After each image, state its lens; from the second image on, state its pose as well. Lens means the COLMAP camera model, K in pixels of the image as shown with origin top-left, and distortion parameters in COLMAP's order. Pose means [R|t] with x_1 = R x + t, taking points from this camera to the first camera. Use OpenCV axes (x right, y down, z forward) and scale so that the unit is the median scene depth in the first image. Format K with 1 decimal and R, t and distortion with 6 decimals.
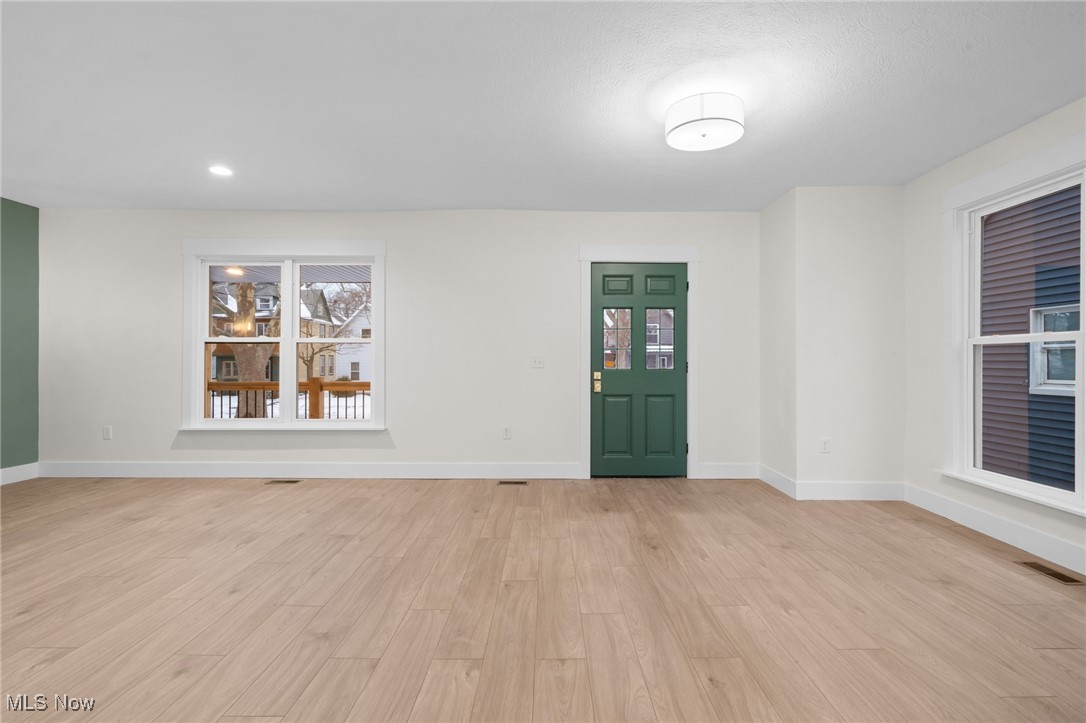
lens RADIAL K [[490.9, 0, 541.2], [0, 490.9, 357.5], [0, 0, 1]] dist [0.001421, 0.000251]
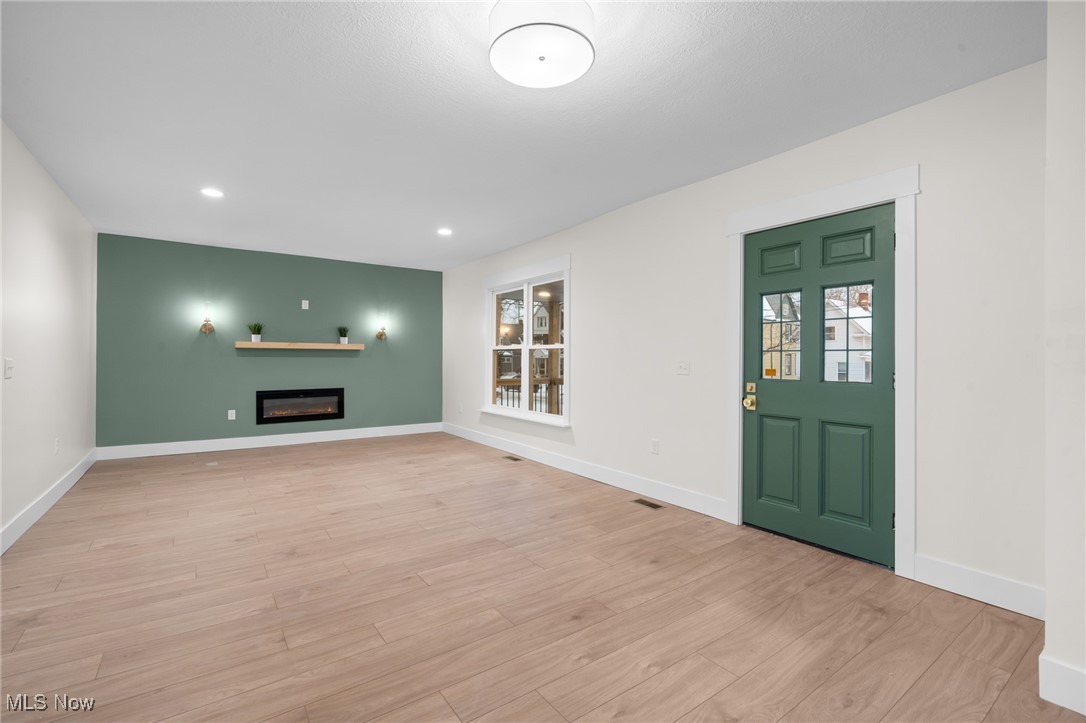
lens RADIAL K [[469.1, 0, 545.3], [0, 469.1, 356.1], [0, 0, 1]] dist [-0.001550, -0.000575]
pose [[0.592504, -0.004828, -0.805553, 0.661076], [0.002674, 0.999988, -0.004026, -0.010877], [0.805563, 0.000232, 0.592510, 0.448327]]
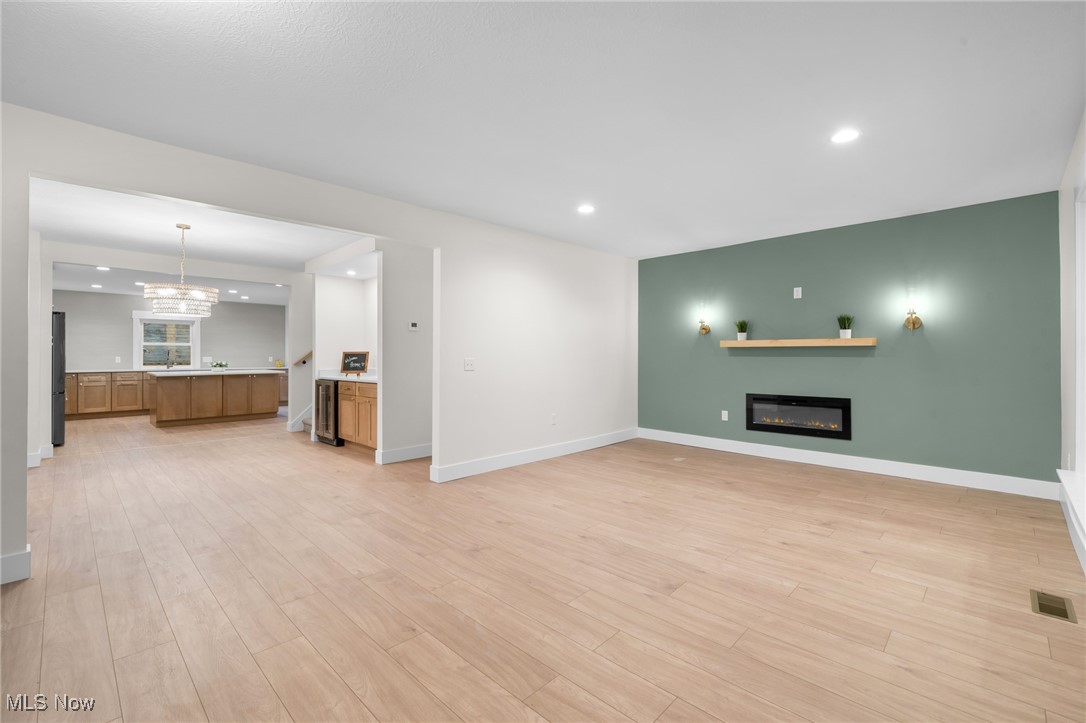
lens RADIAL K [[469.1, 0, 545.3], [0, 469.1, 356.1], [0, 0, 1]] dist [-0.001550, -0.000575]
pose [[-0.683941, -0.004345, -0.729524, 0.266086], [0.001105, 0.999975, -0.006992, -0.009063], [0.729536, -0.005588, -0.683919, 1.231198]]
